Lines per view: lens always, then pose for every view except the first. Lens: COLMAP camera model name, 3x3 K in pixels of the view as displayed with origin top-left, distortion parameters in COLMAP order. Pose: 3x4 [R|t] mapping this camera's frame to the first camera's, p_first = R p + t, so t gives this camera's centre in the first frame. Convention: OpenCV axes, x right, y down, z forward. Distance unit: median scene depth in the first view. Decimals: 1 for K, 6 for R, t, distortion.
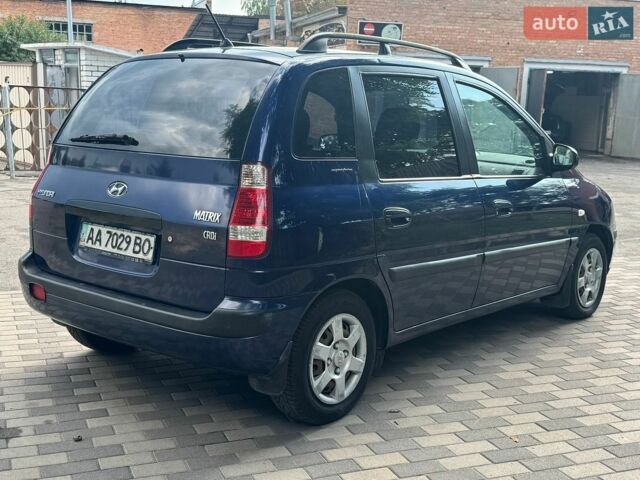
lens RADIAL K [[804.9, 0, 320.0], [0, 804.9, 240.0], [0, 0, 1]] dist [0.152181, -0.053633]
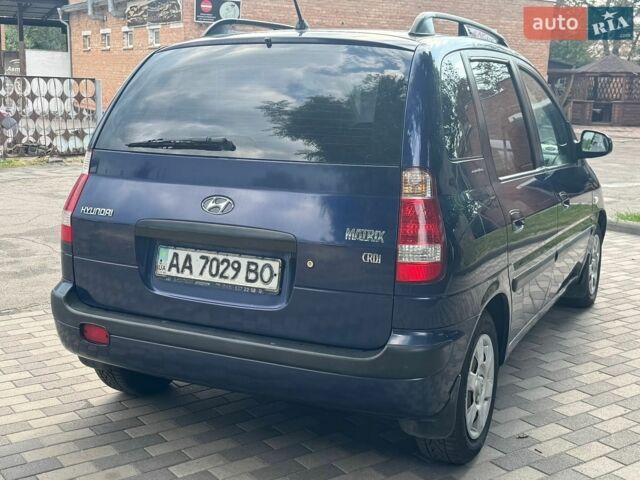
lens RADIAL K [[804.9, 0, 320.0], [0, 804.9, 240.0], [0, 0, 1]] dist [0.152181, -0.053633]
pose [[0.971084, -0.055315, 0.232239, -0.336843], [0.049256, 0.998279, 0.031814, -0.047582], [-0.233600, -0.019455, 0.972138, 0.181138]]
